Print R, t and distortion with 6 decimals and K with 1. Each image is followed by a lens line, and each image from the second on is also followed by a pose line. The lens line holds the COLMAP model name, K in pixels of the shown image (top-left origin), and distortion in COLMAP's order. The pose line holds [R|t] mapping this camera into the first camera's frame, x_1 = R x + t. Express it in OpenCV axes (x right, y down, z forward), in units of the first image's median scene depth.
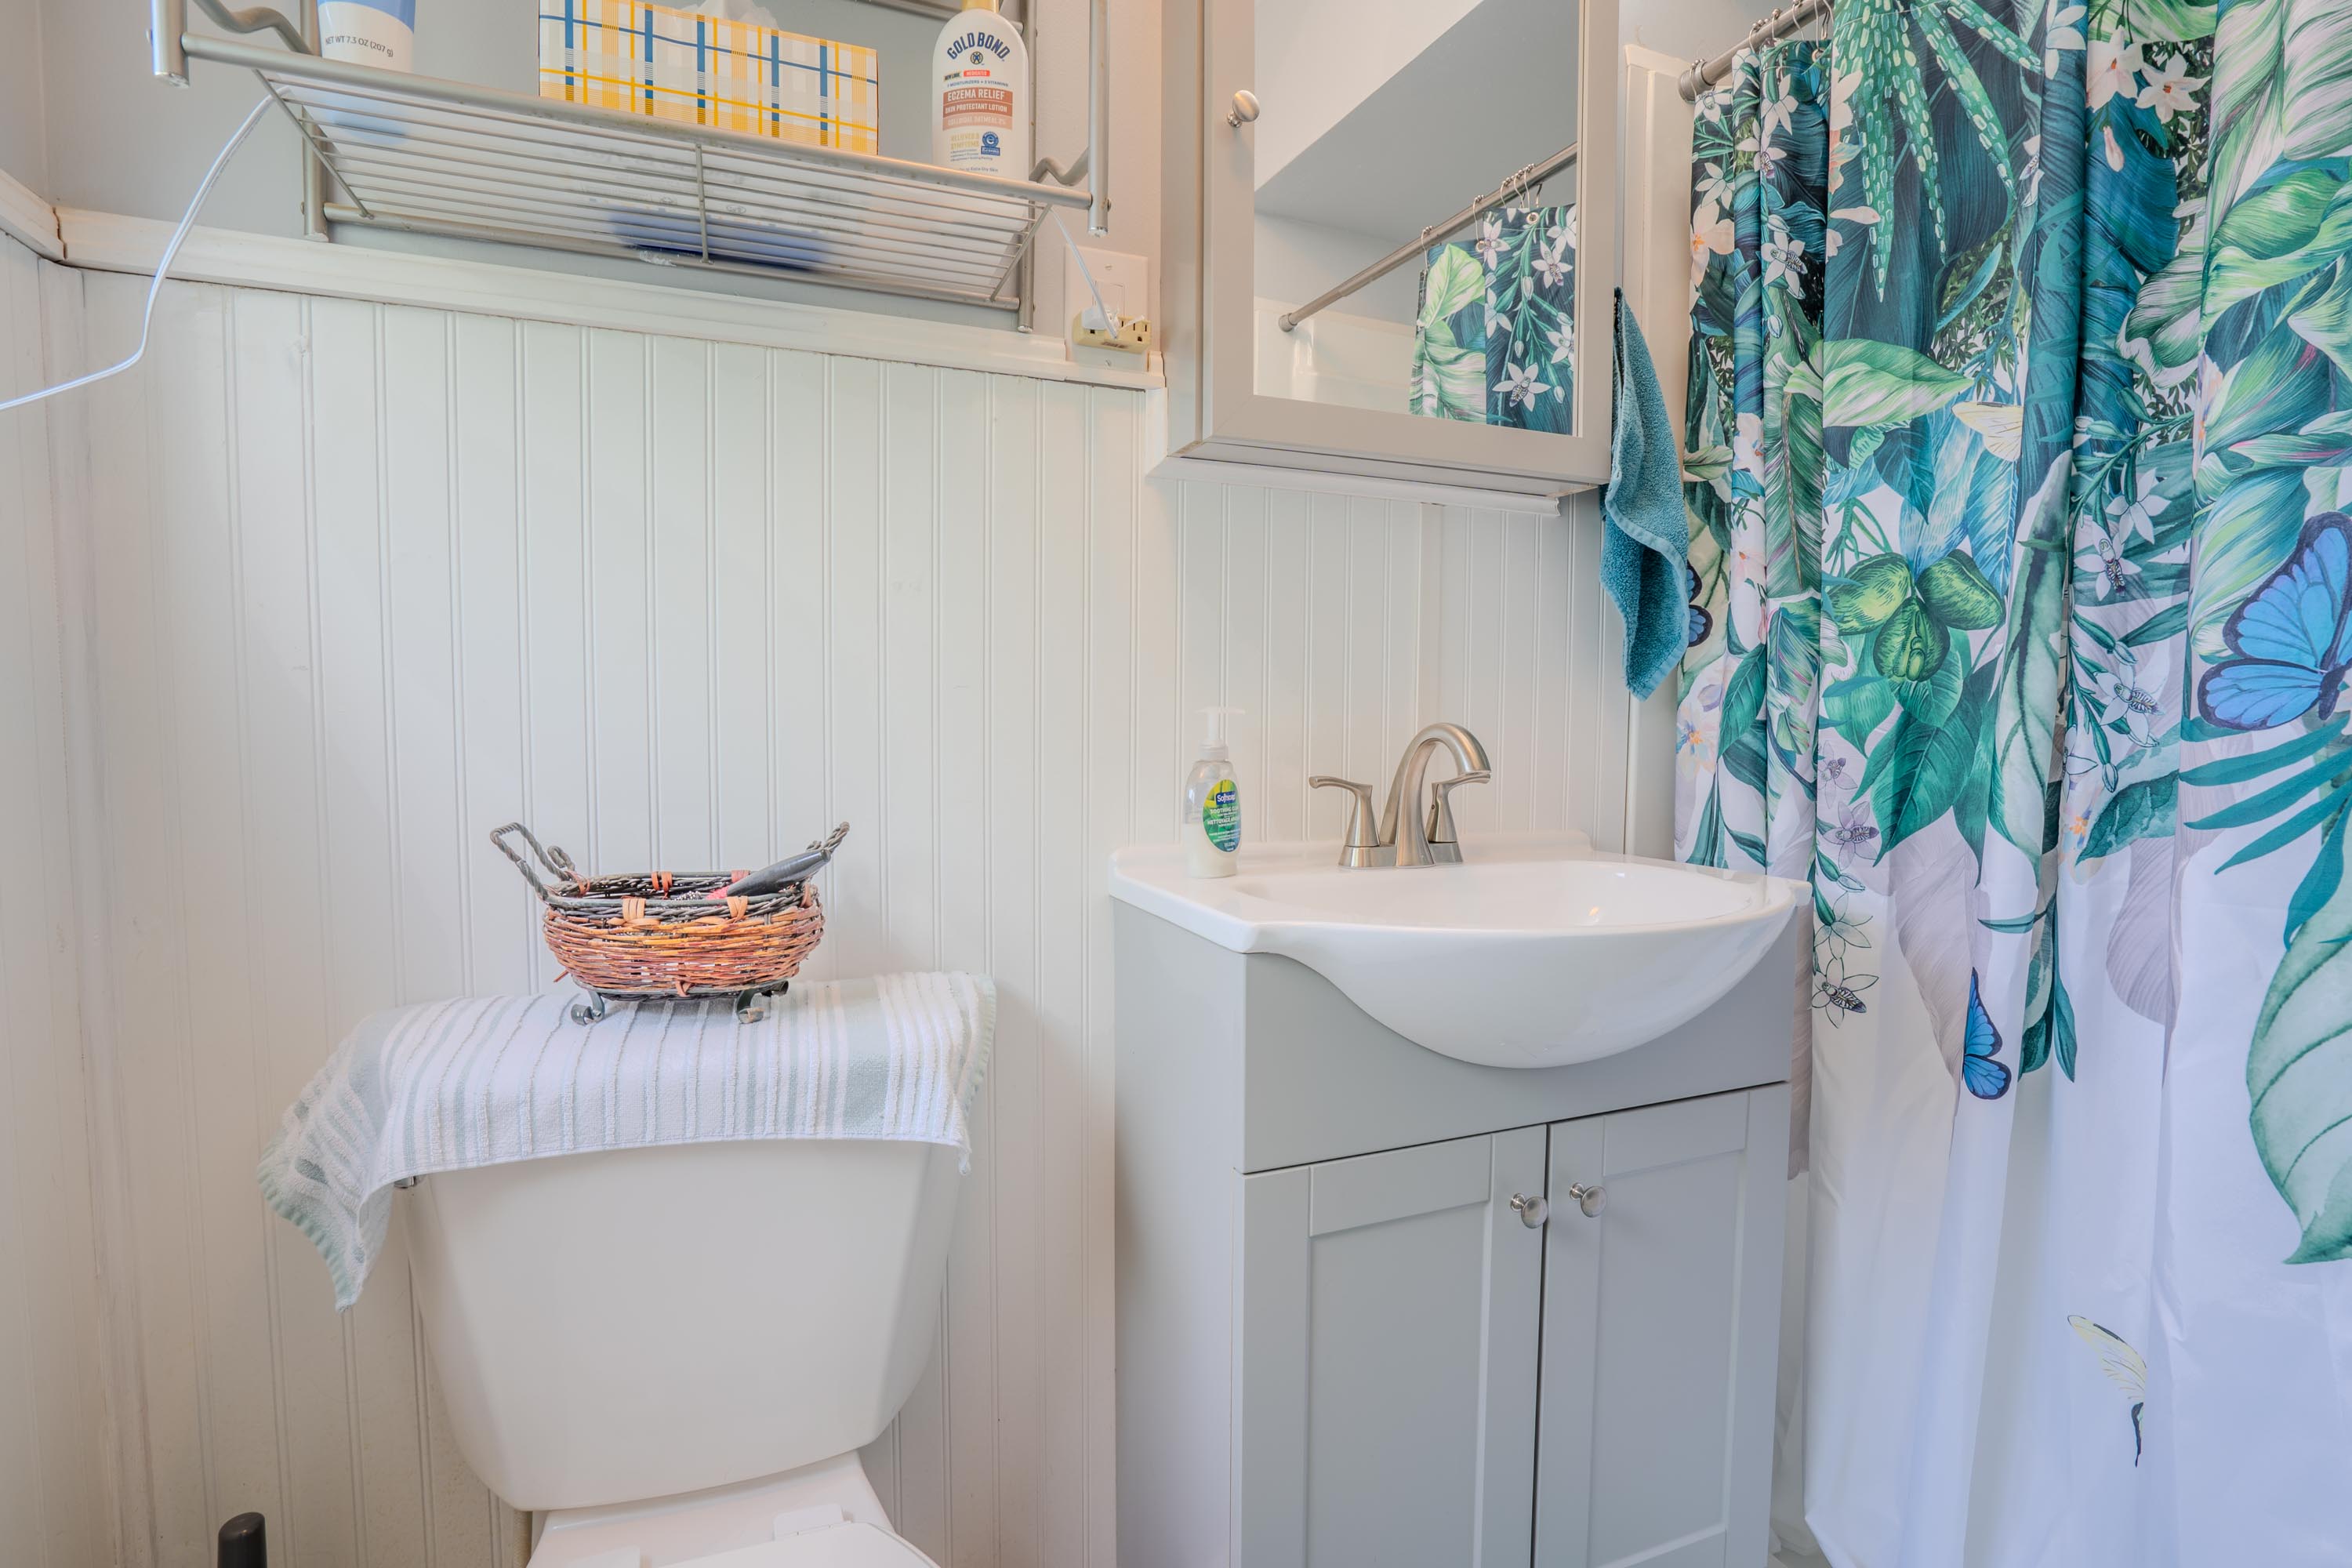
lens RADIAL K [[1092.0, 0, 1170.7], [0, 1092.0, 793.7], [0, 0, 1]] dist [-0.065118, 0.024936]
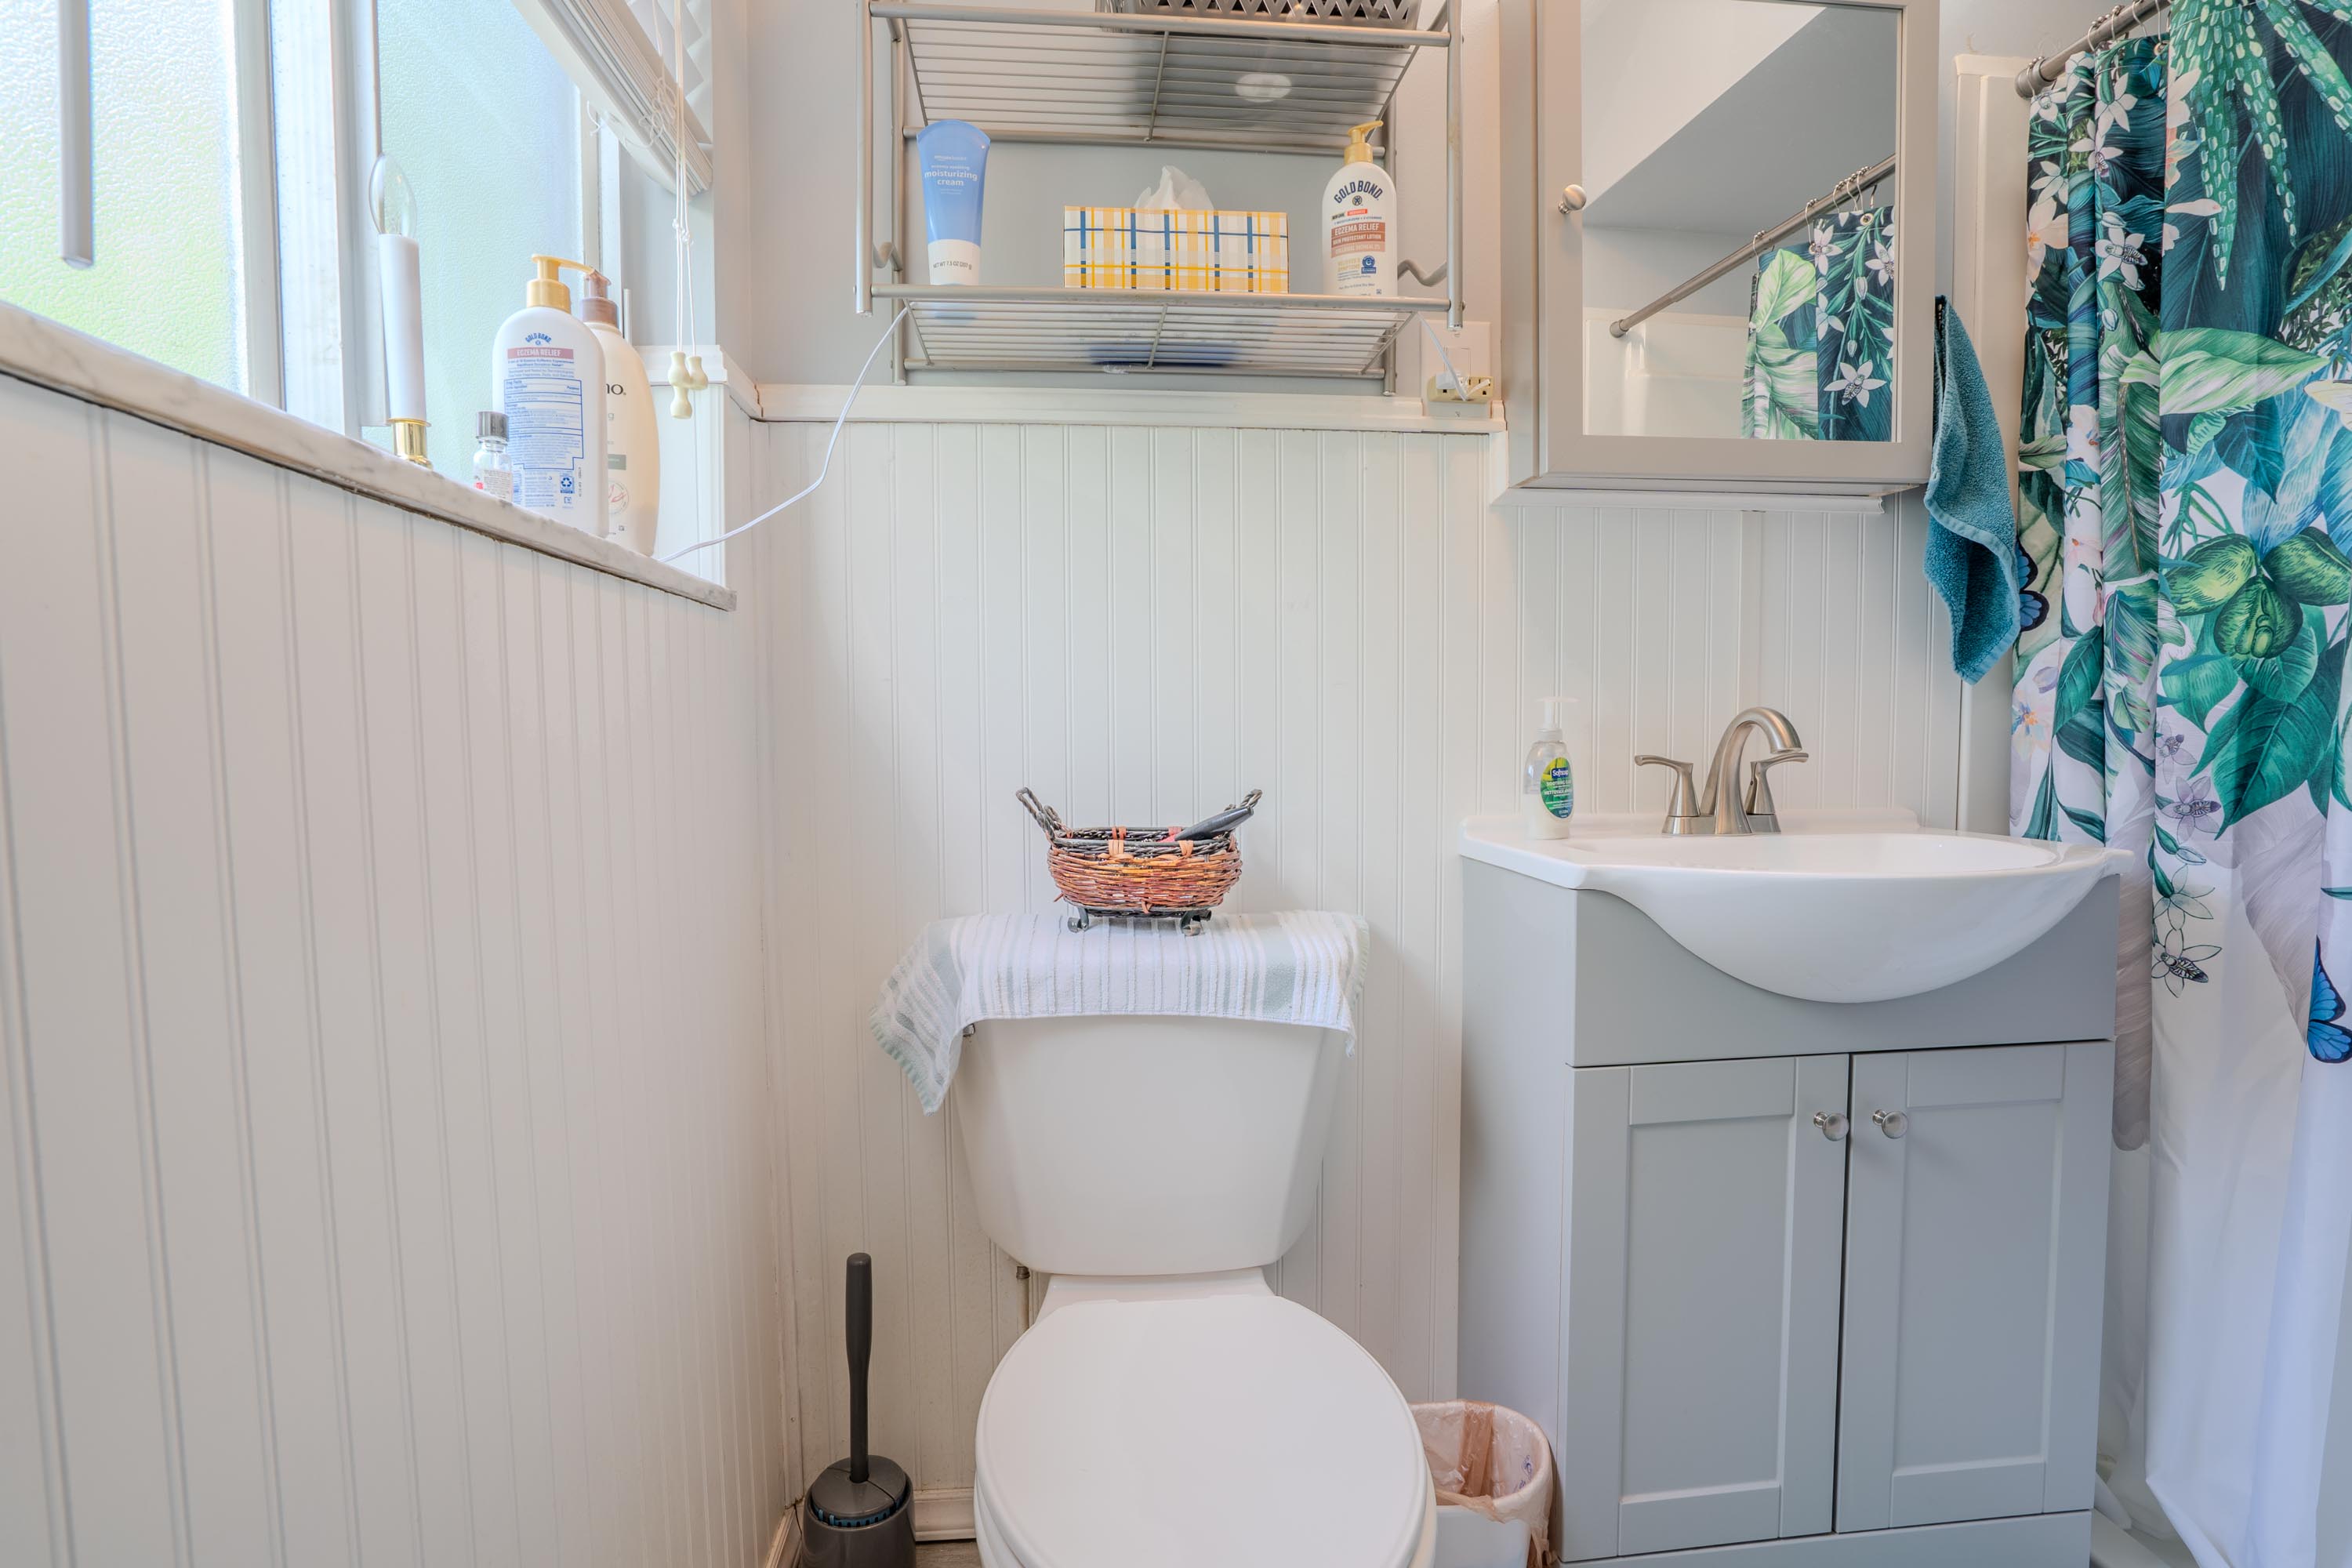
lens RADIAL K [[1151.8, 0, 1171.2], [0, 1151.8, 794.2], [0, 0, 1]] dist [-0.058756, 0.021907]
pose [[0.962312, 0.002091, -0.271939, -0.018046], [-0.002963, 0.999992, -0.002795, 0.031121], [0.271931, 0.003496, 0.962310, -0.312873]]
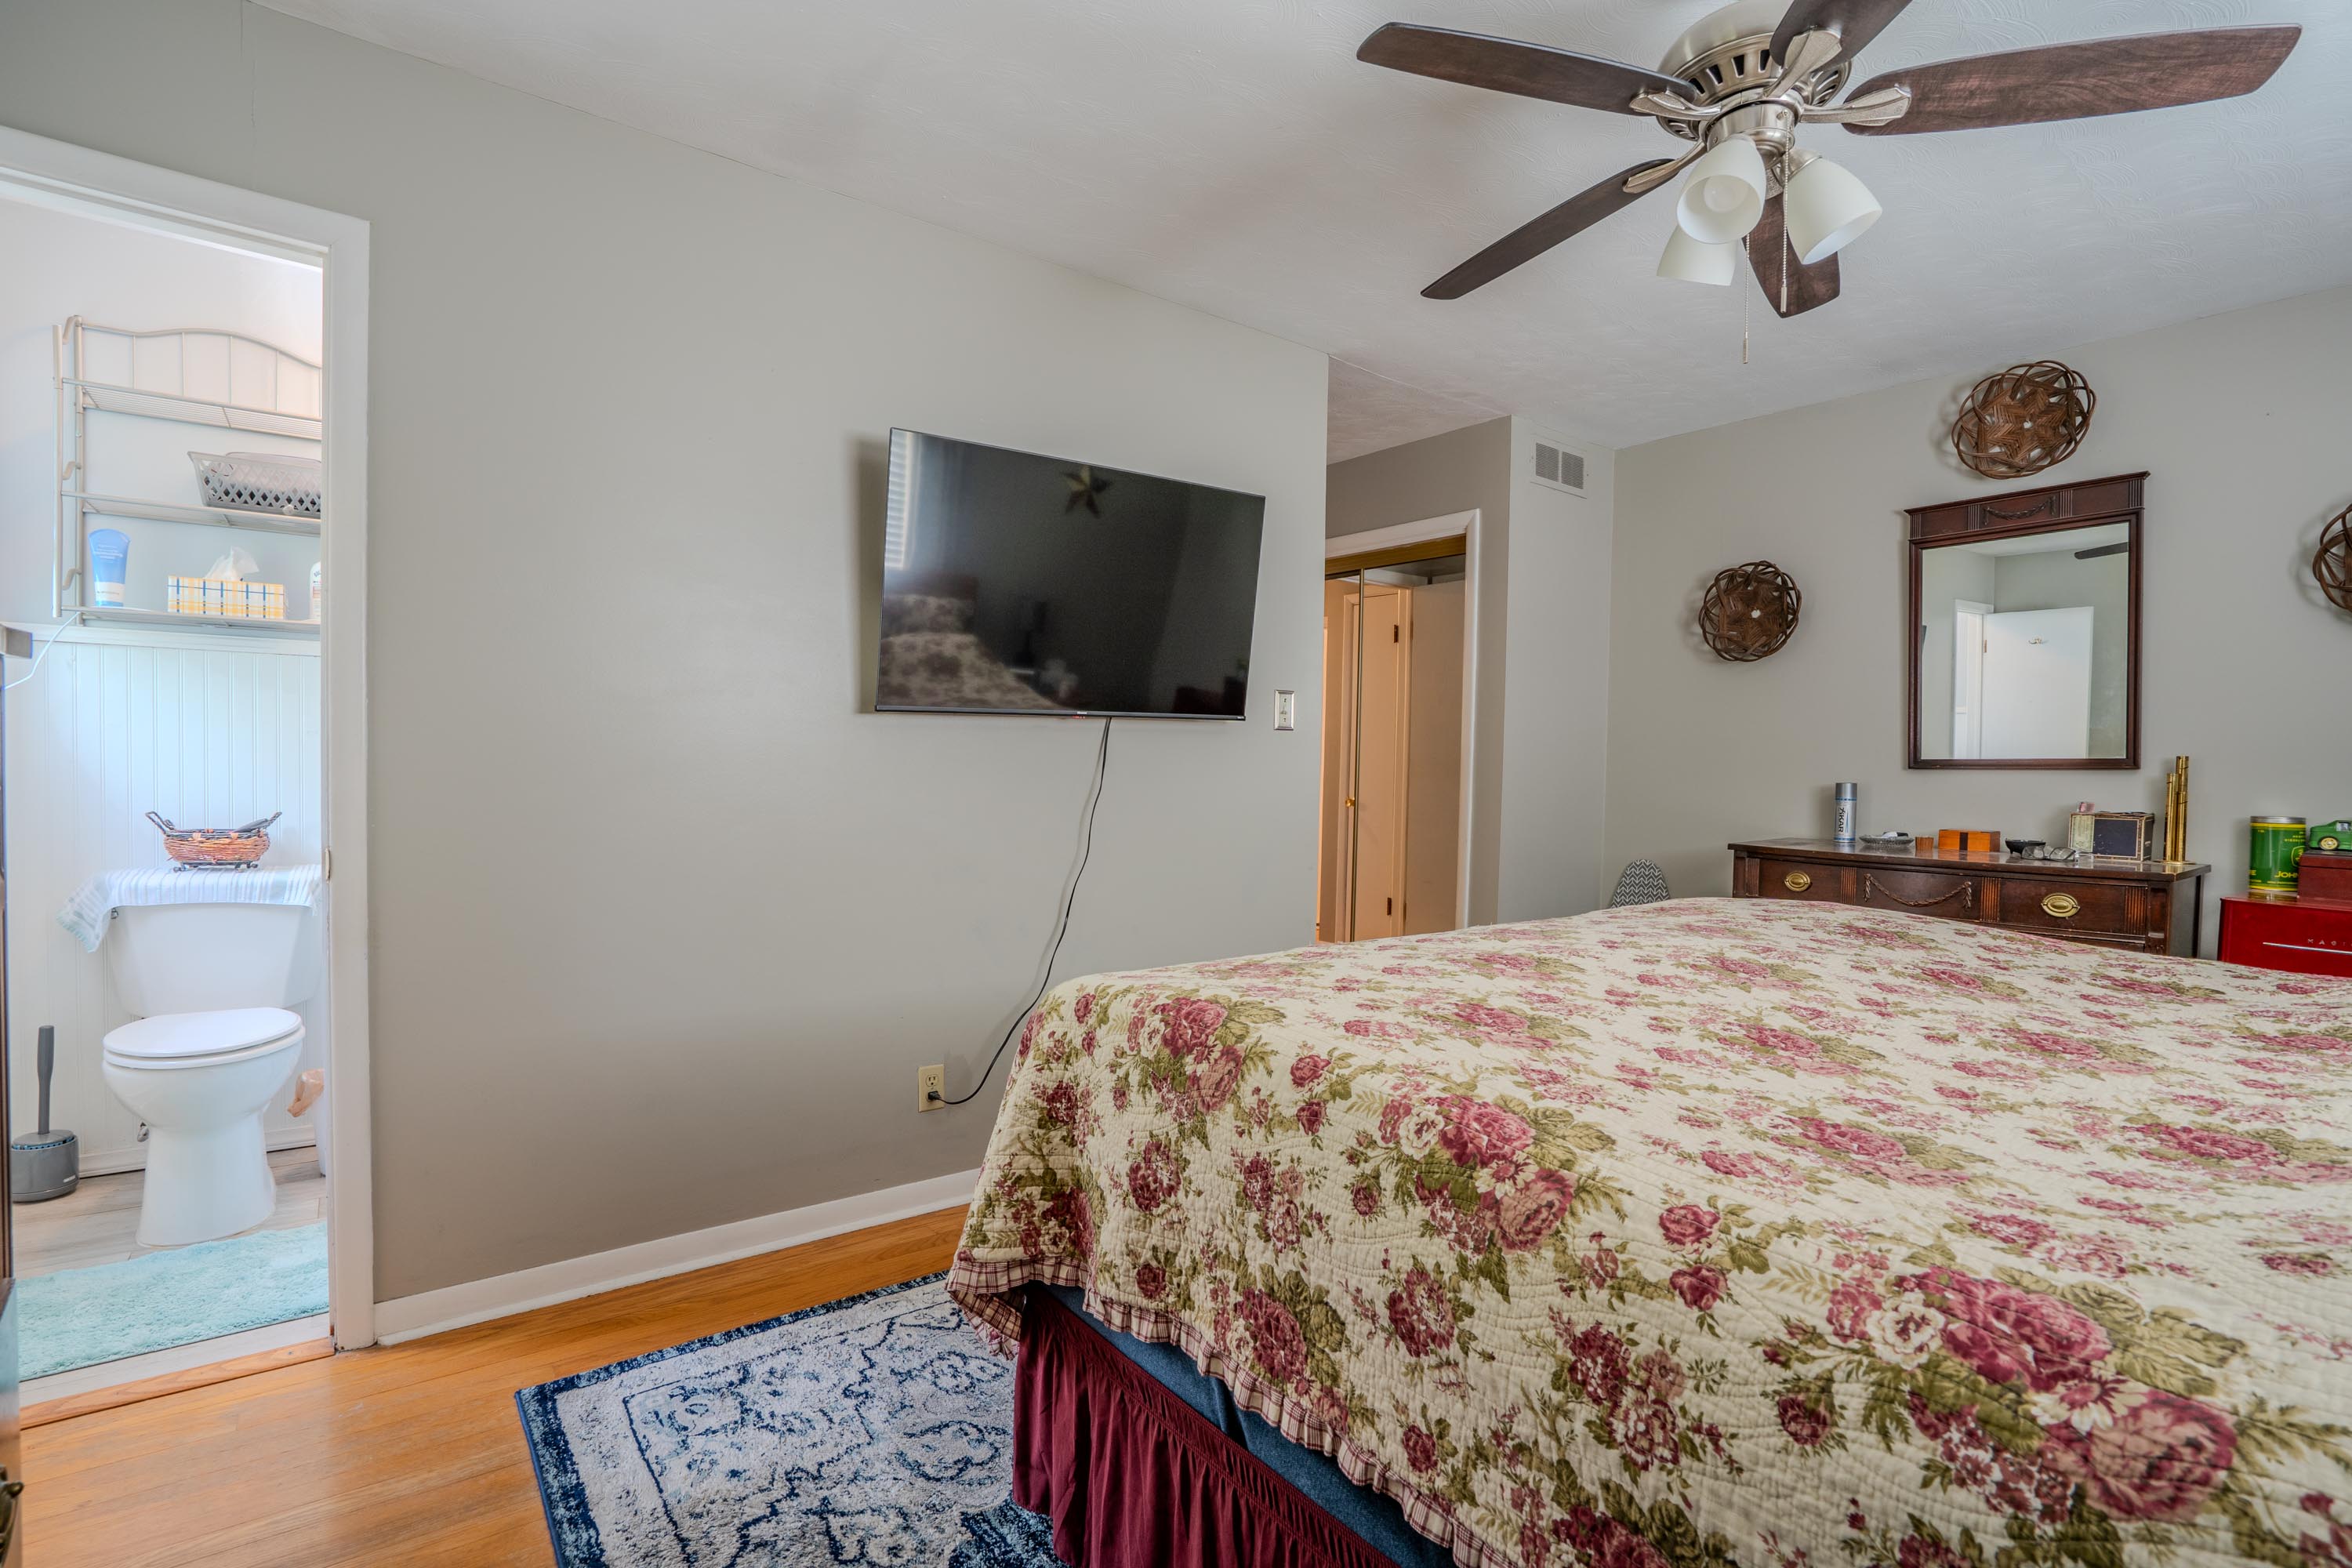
lens RADIAL K [[1119.8, 0, 1178.6], [0, 1119.8, 793.2], [0, 0, 1]] dist [-0.069458, 0.029666]
pose [[0.964069, -0.002222, 0.265644, 1.167293], [0.012262, 0.999271, -0.036144, 0.099268], [-0.265370, 0.038103, 0.963394, -2.291376]]
